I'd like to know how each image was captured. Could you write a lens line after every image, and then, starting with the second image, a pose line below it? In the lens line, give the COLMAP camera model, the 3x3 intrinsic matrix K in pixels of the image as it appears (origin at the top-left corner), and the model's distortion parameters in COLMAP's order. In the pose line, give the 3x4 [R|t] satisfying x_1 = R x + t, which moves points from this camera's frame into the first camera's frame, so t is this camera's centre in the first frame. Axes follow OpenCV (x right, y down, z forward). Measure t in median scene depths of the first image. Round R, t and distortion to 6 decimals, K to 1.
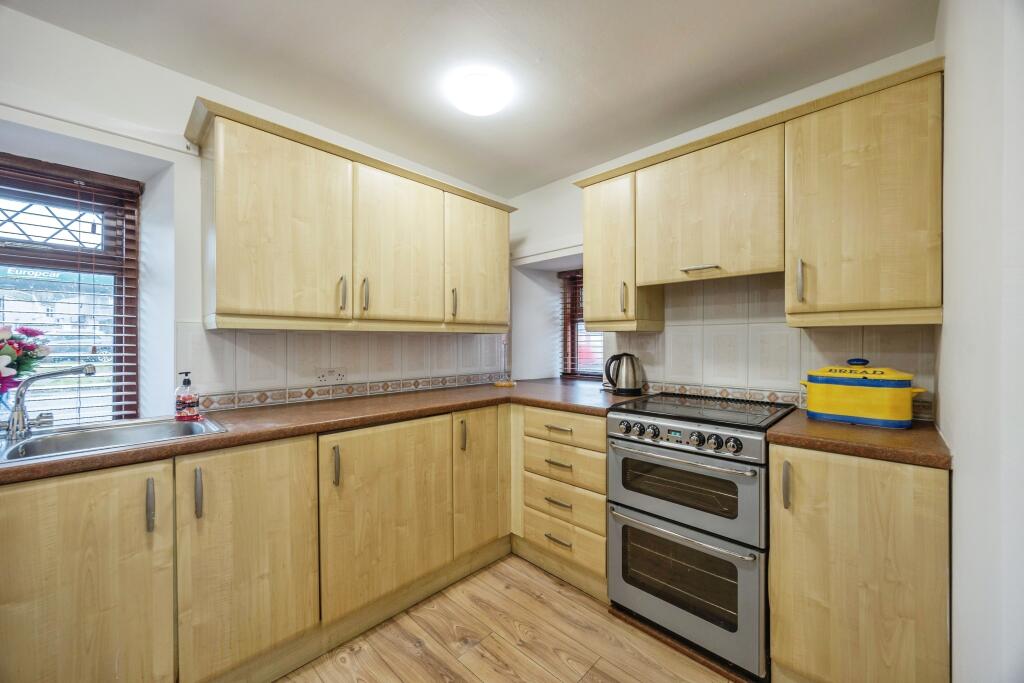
lens RADIAL K [[389.7, 0, 515.3], [0, 389.7, 338.0], [0, 0, 1]] dist [0.001143, -0.000189]
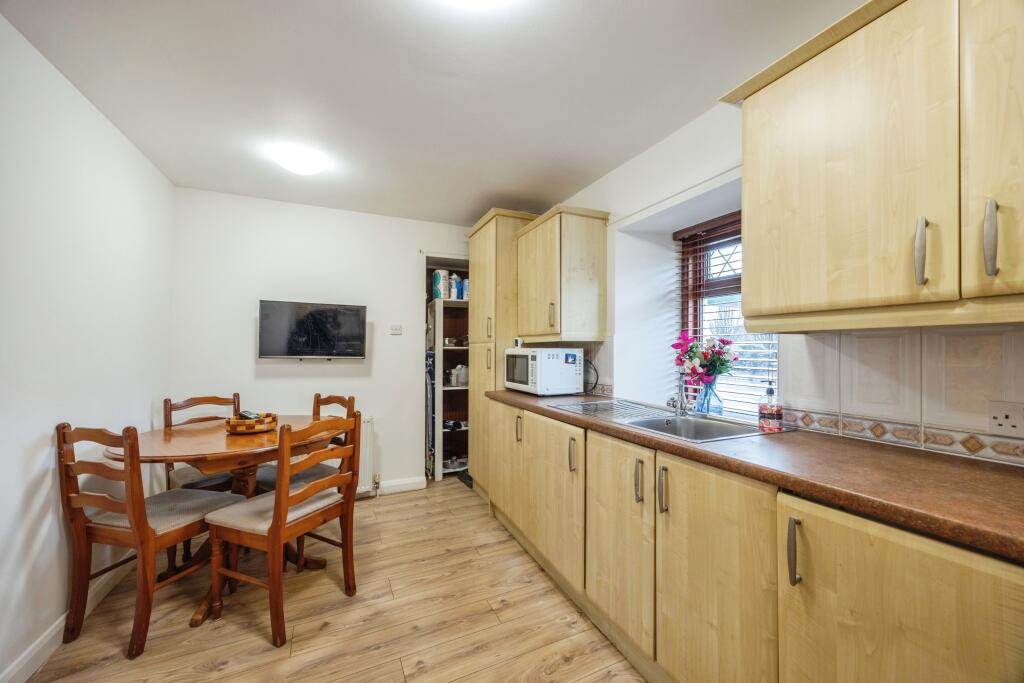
lens RADIAL K [[389.7, 0, 512.3], [0, 389.7, 343.9], [0, 0, 1]] dist [0.001143, -0.000189]
pose [[-0.368155, -0.013971, -0.929660, 0.238038], [0.010442, 0.999762, -0.019159, 0.009638], [0.929706, -0.016761, -0.367921, 0.711955]]
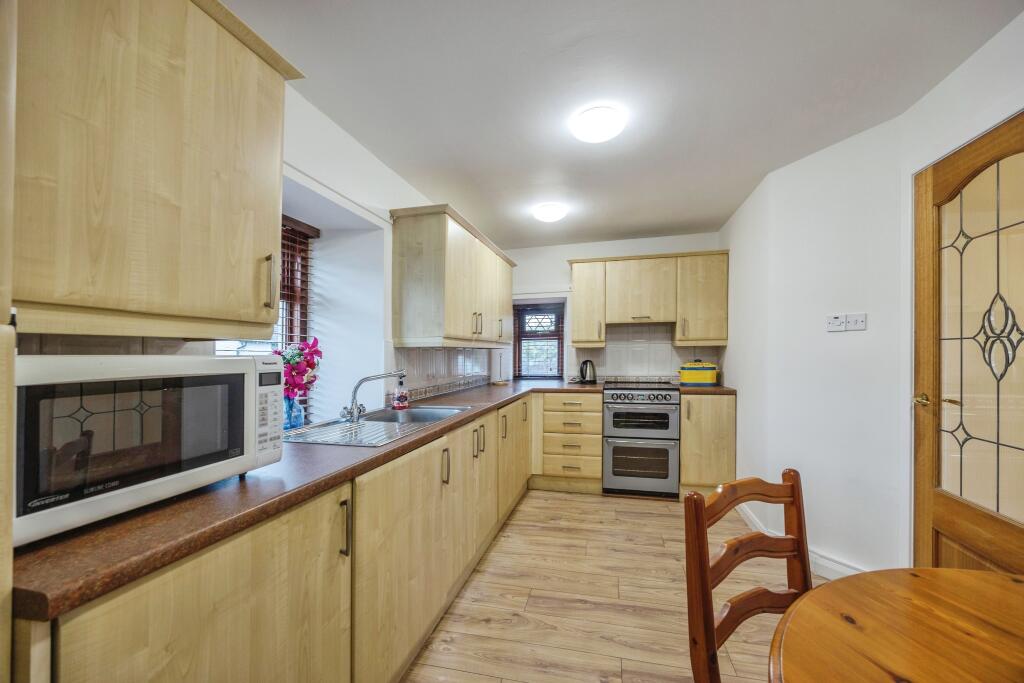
lens RADIAL K [[389.7, 0, 522.5], [0, 389.7, 355.4], [0, 0, 1]] dist [0.001143, -0.000189]
pose [[0.859661, -0.010497, 0.510758, -1.072034], [0.004102, 0.999898, 0.013647, -0.008303], [-0.510849, -0.009637, 0.859616, -0.431117]]
